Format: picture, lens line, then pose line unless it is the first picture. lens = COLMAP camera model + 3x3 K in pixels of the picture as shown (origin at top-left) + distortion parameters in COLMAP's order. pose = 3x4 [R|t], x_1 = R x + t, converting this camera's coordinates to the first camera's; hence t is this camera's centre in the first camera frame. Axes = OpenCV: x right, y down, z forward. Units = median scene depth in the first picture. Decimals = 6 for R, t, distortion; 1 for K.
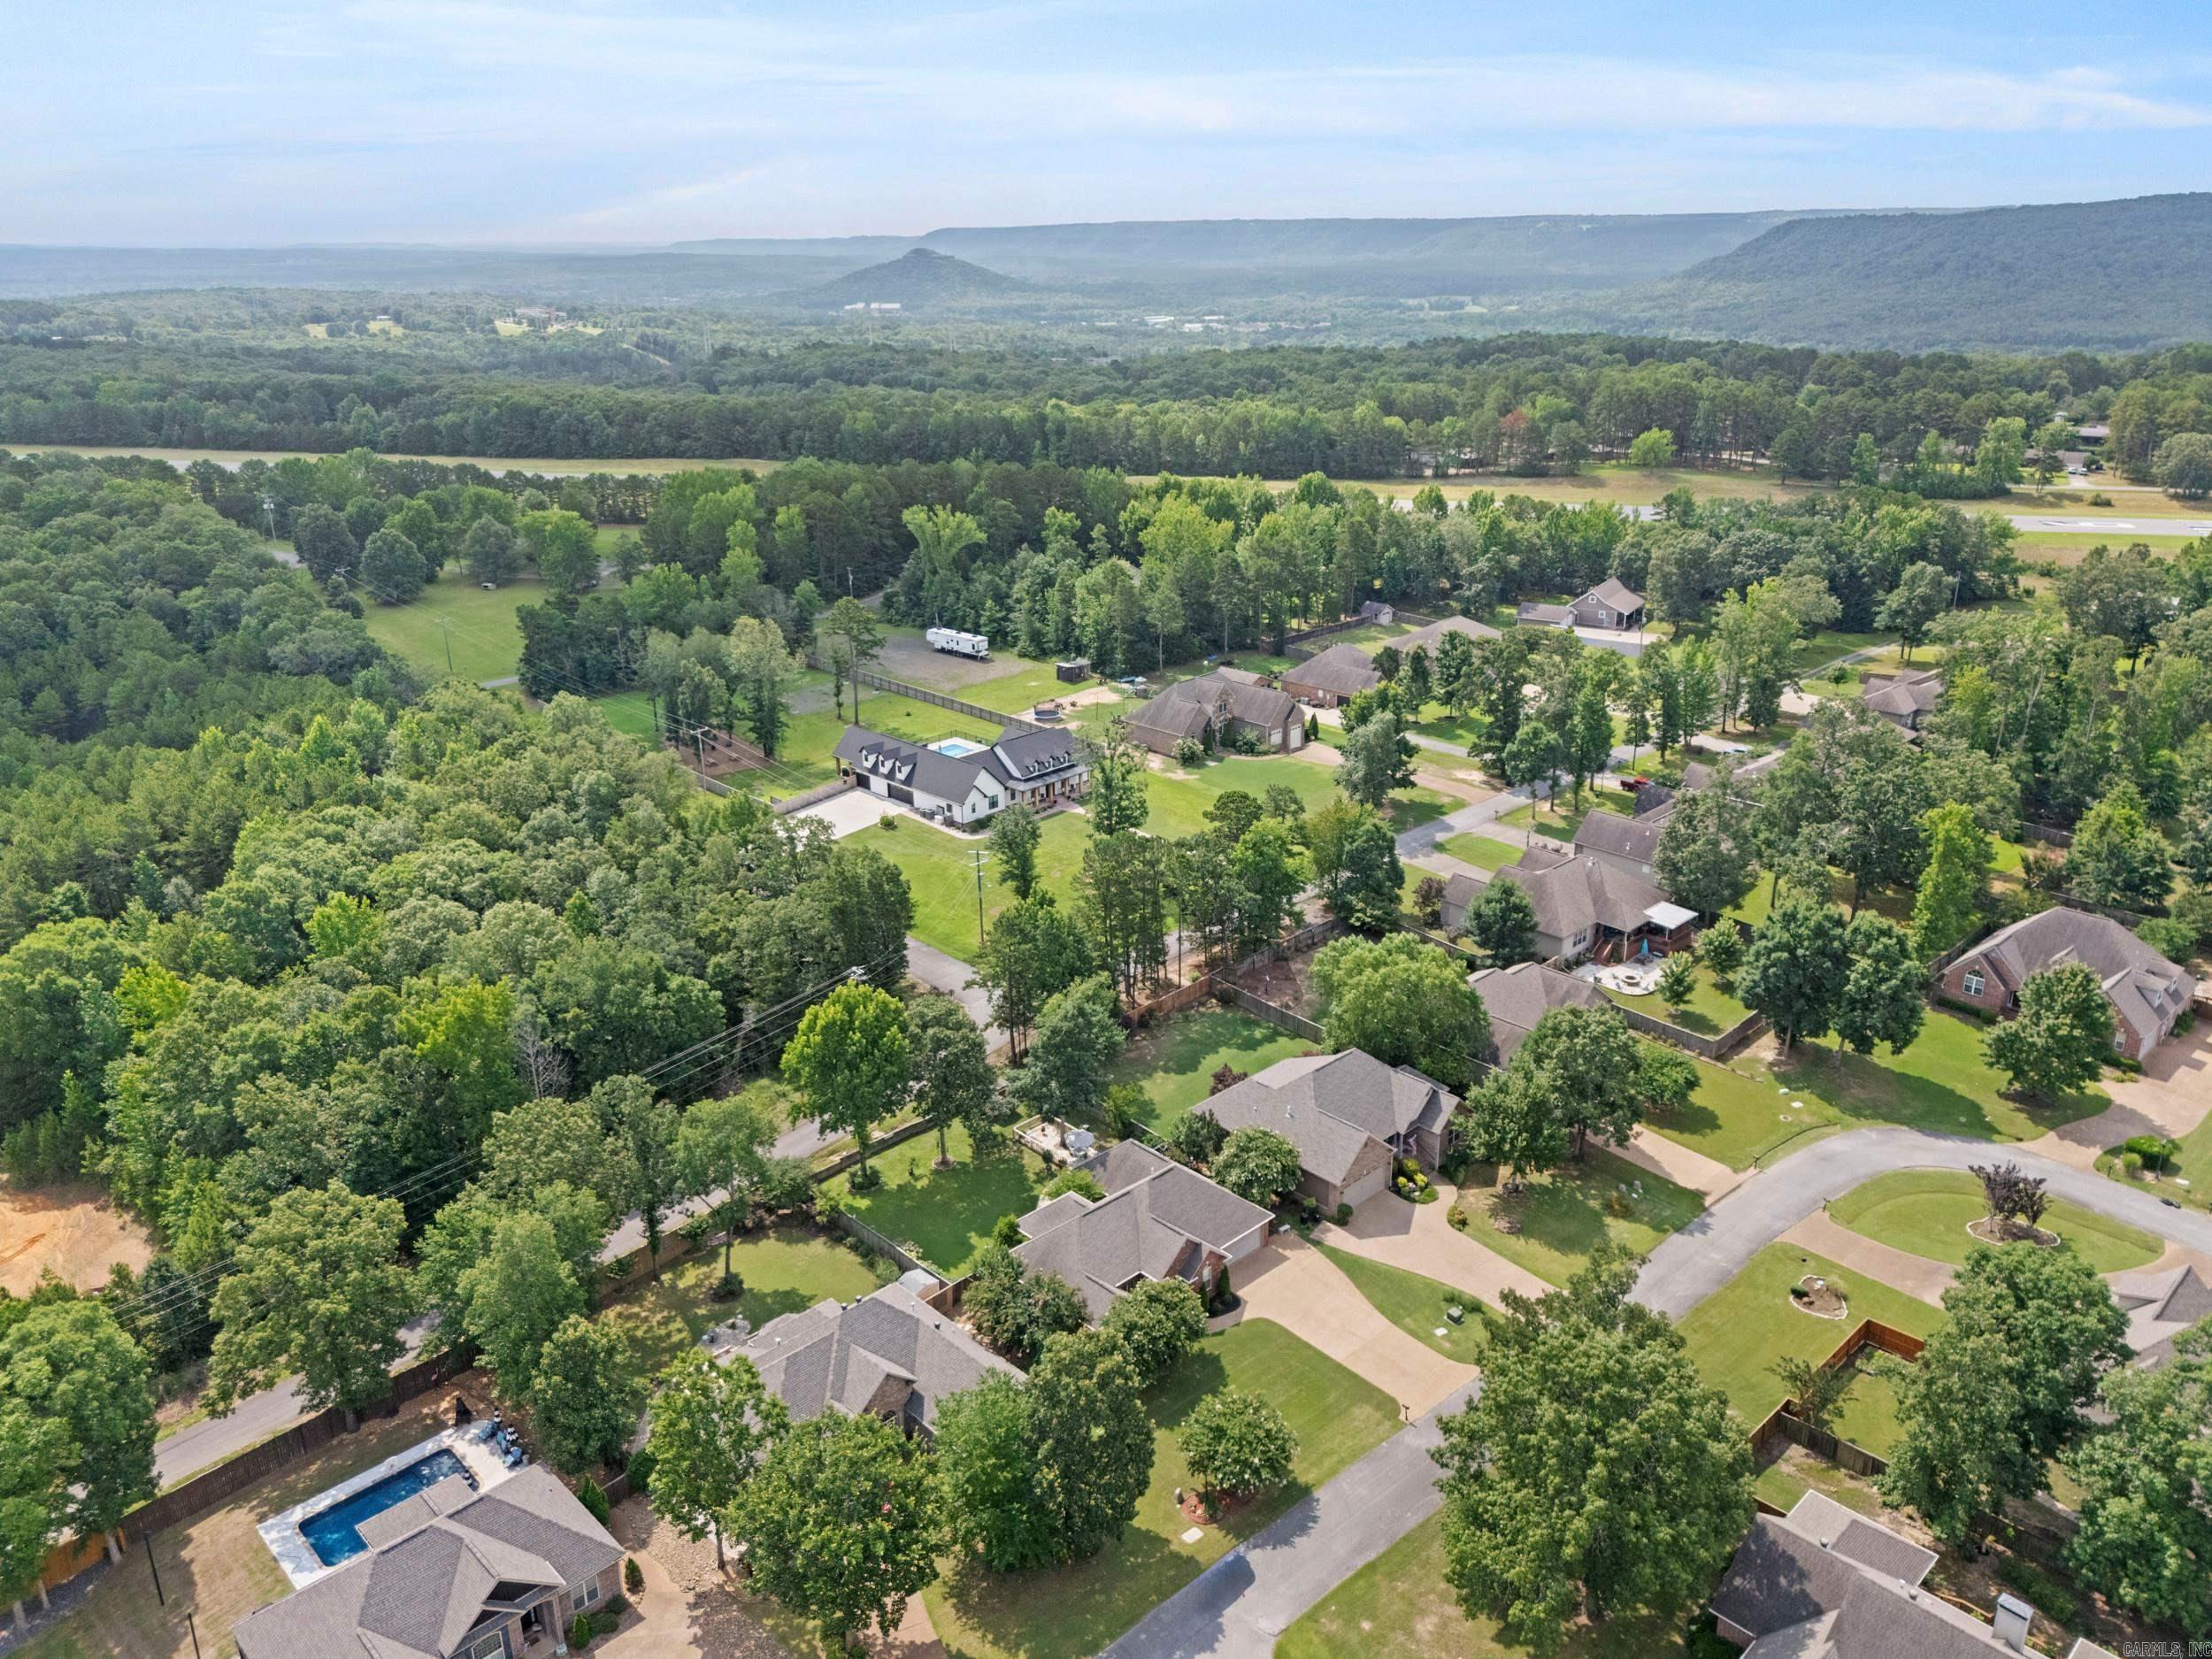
lens RADIAL K [[1638.9, 0, 1098.1], [0, 1638.9, 831.0], [0, 0, 1]] dist [0.092067, -0.053568]
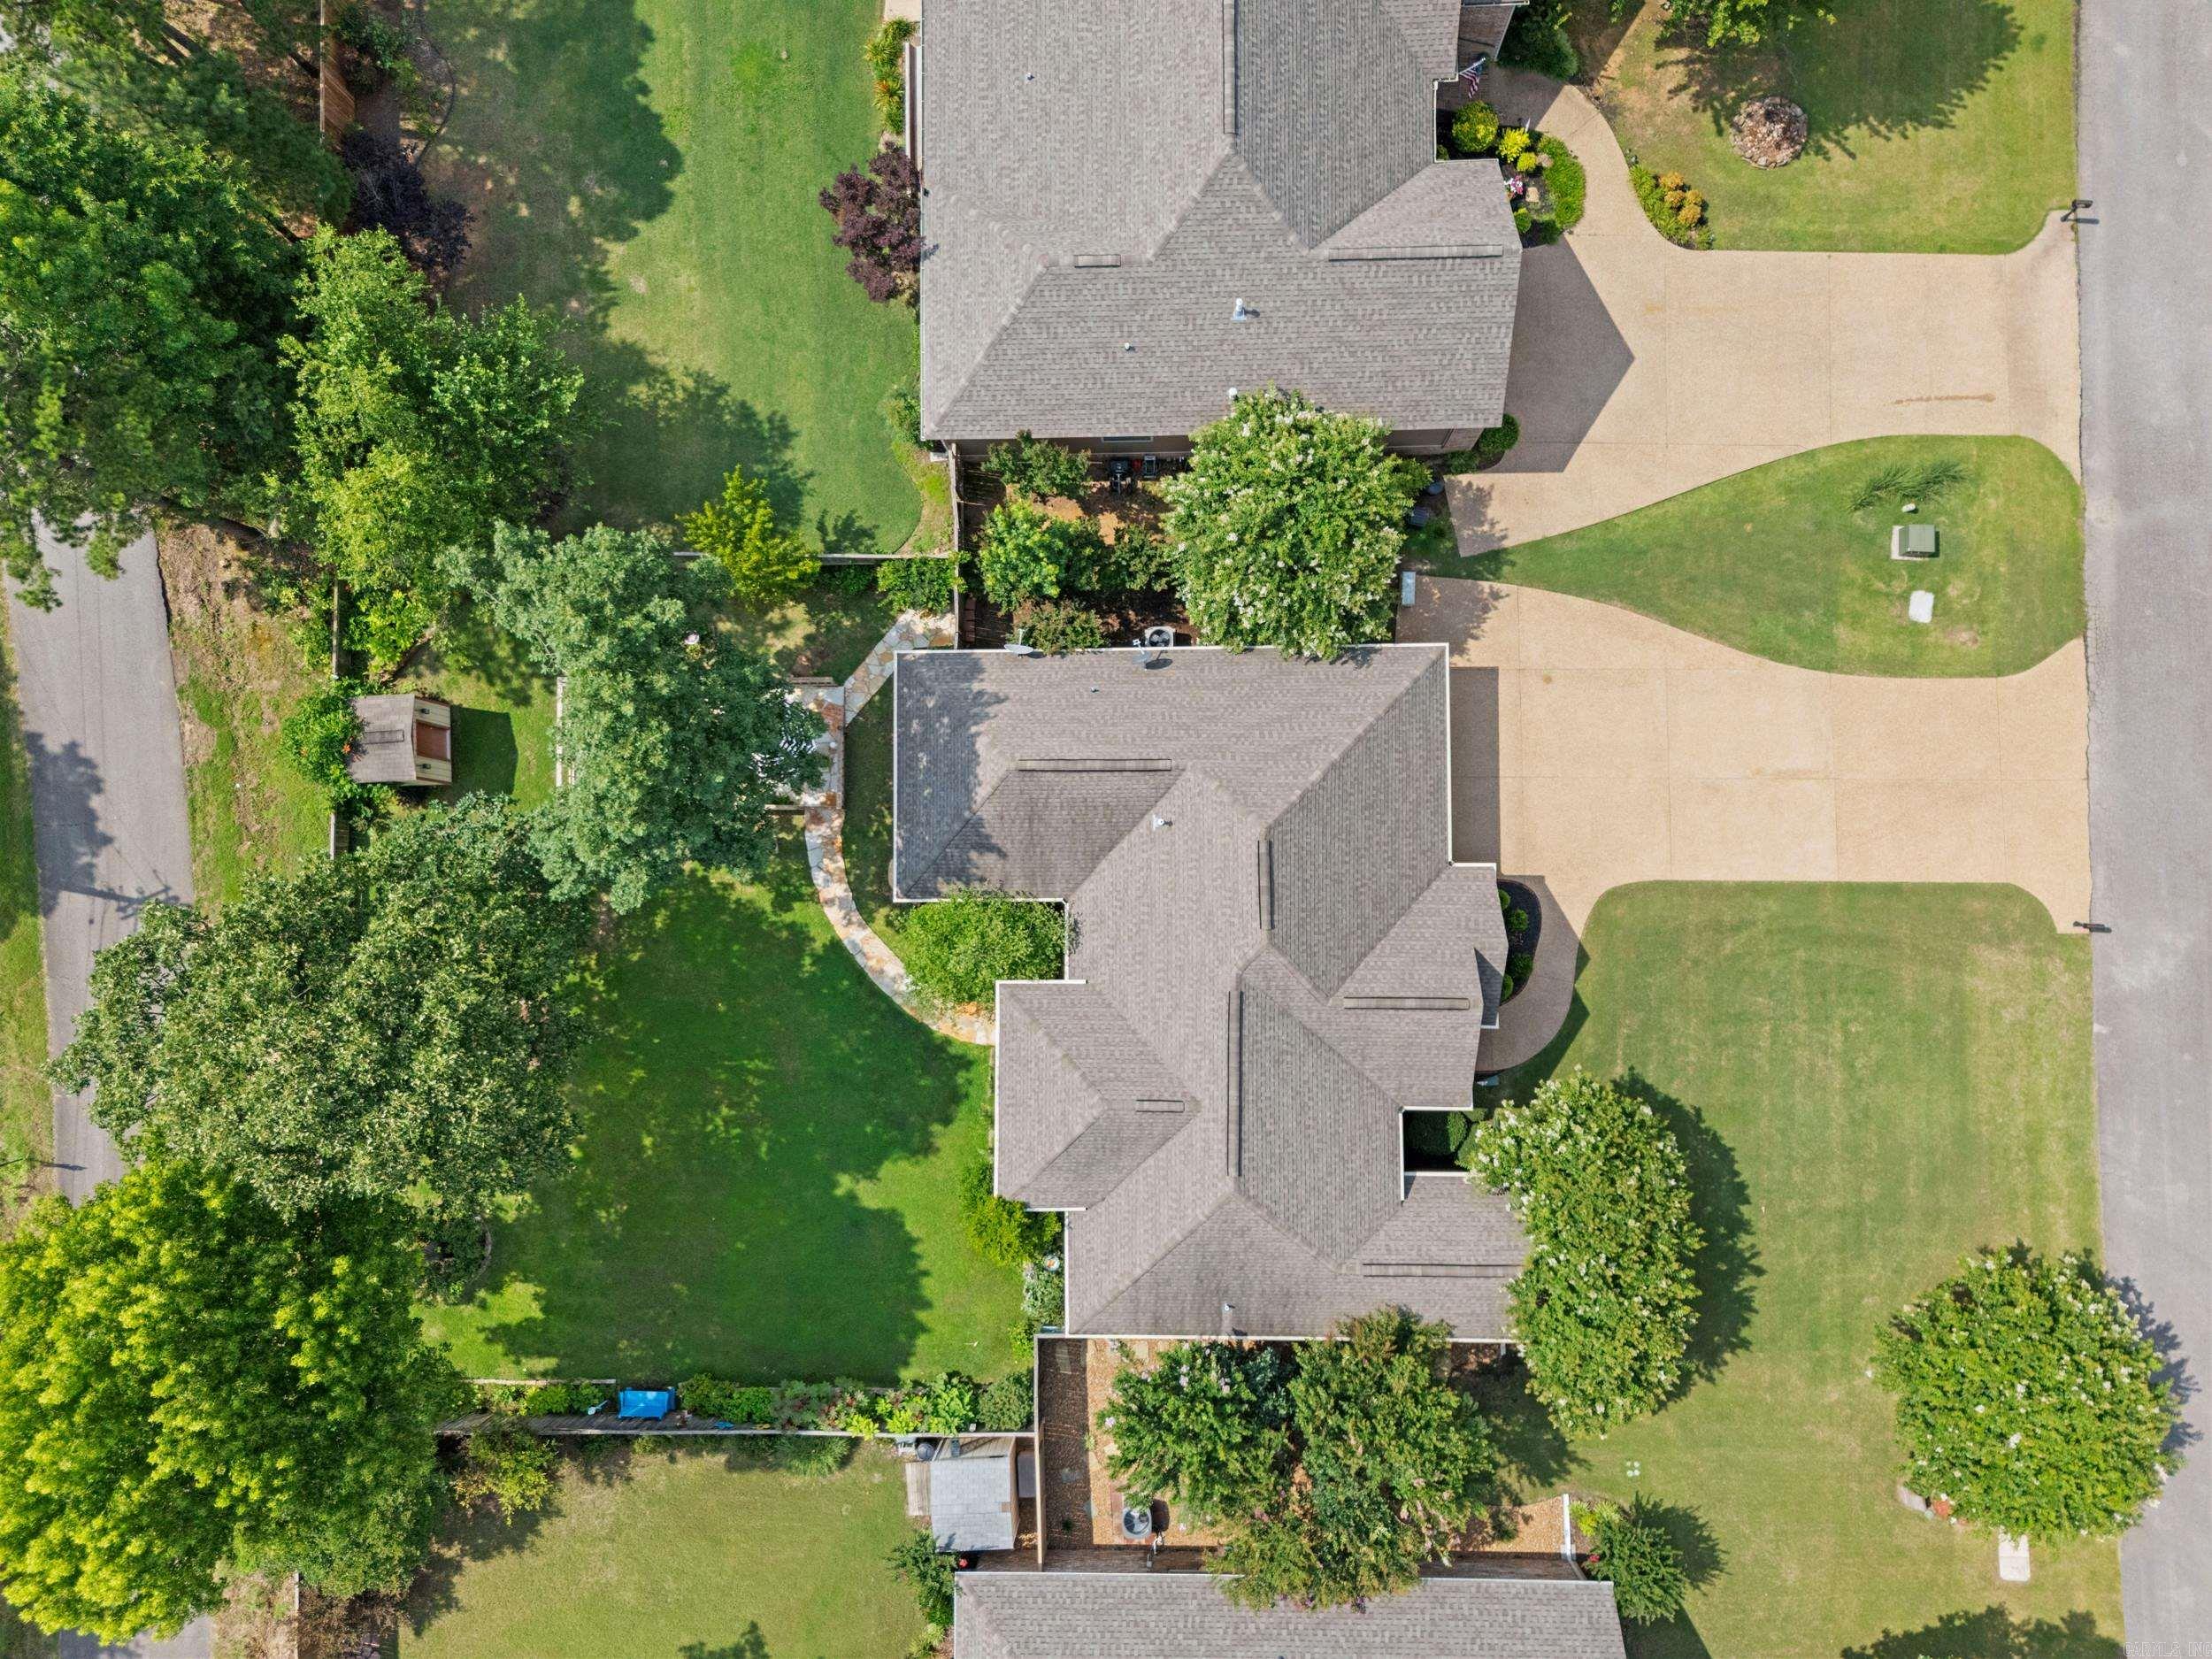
lens RADIAL K [[1638.9, 0, 1098.1], [0, 1638.9, 831.0], [0, 0, 1]] dist [0.092067, -0.053568]
pose [[0.678201, -0.733996, 0.035944, 0.009690], [0.276093, 0.299823, 0.913169, -0.105313], [-0.681040, -0.609389, 0.405992, 0.835619]]
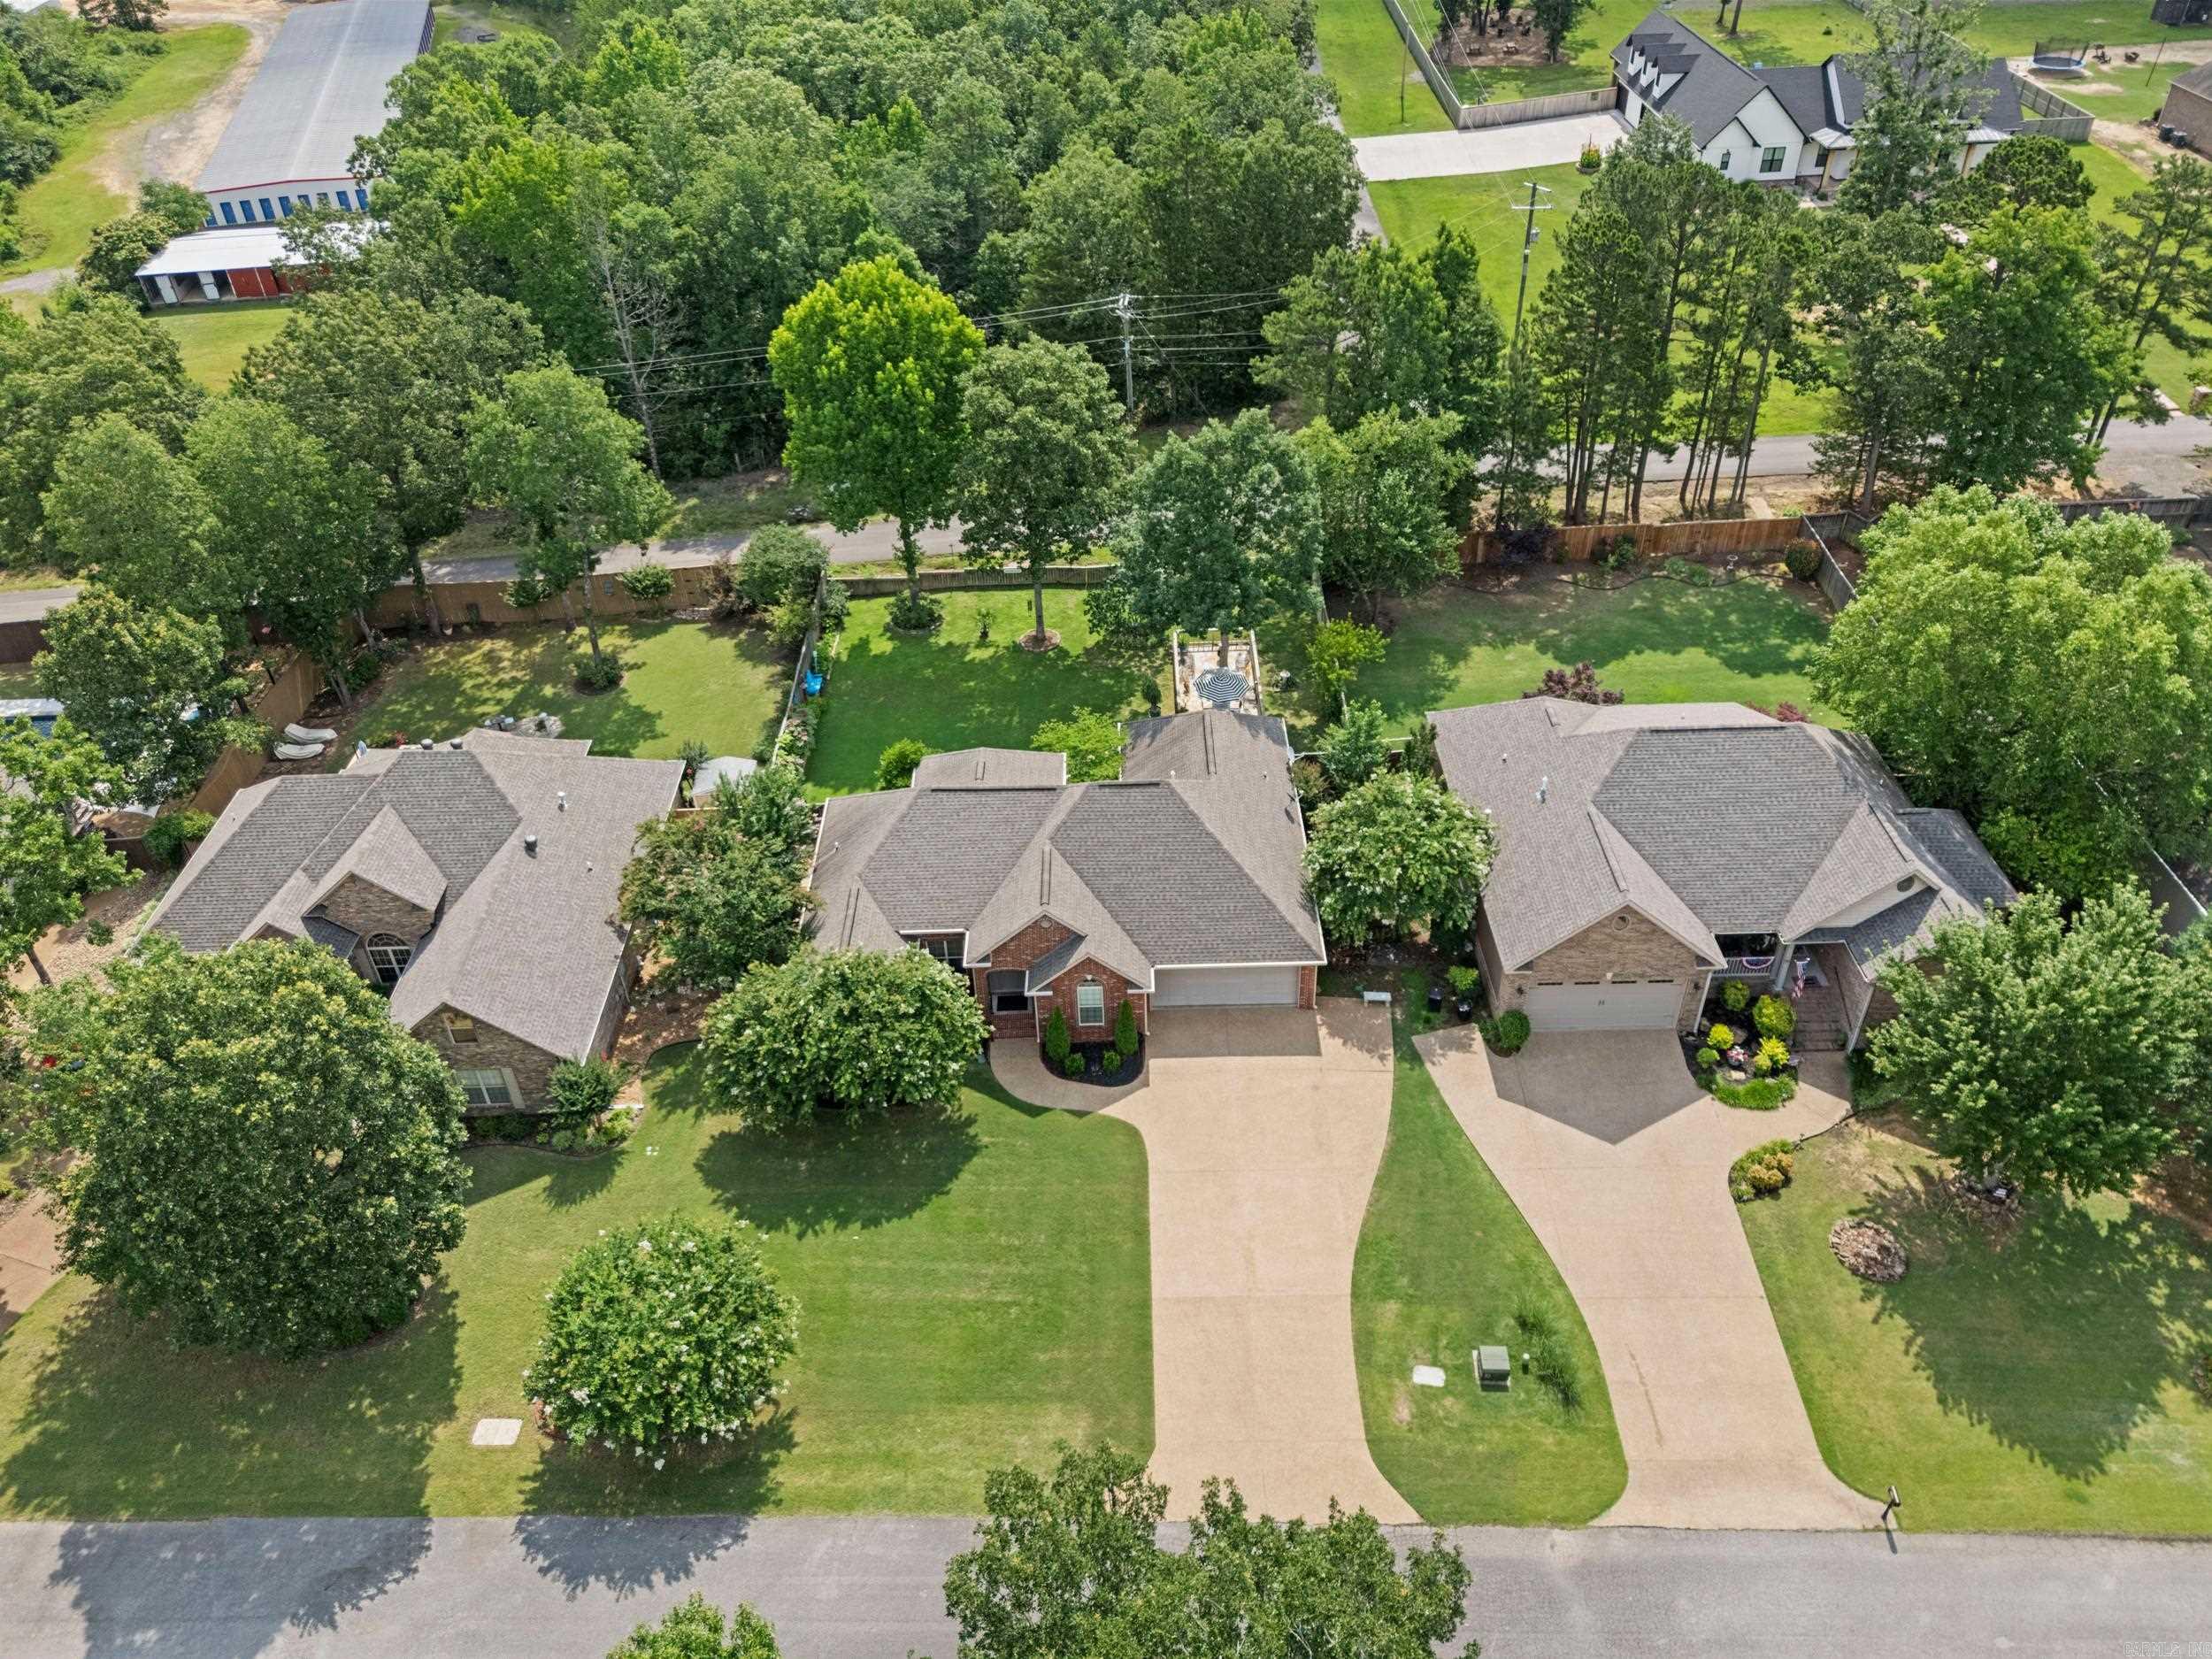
lens RADIAL K [[1638.9, 0, 1098.1], [0, 1638.9, 831.0], [0, 0, 1]] dist [0.092067, -0.053568]
pose [[0.736043, 0.410523, -0.538249, 0.278913], [-0.223671, 0.897956, 0.379007, 0.037208], [0.638914, -0.158575, 0.752757, 0.586018]]
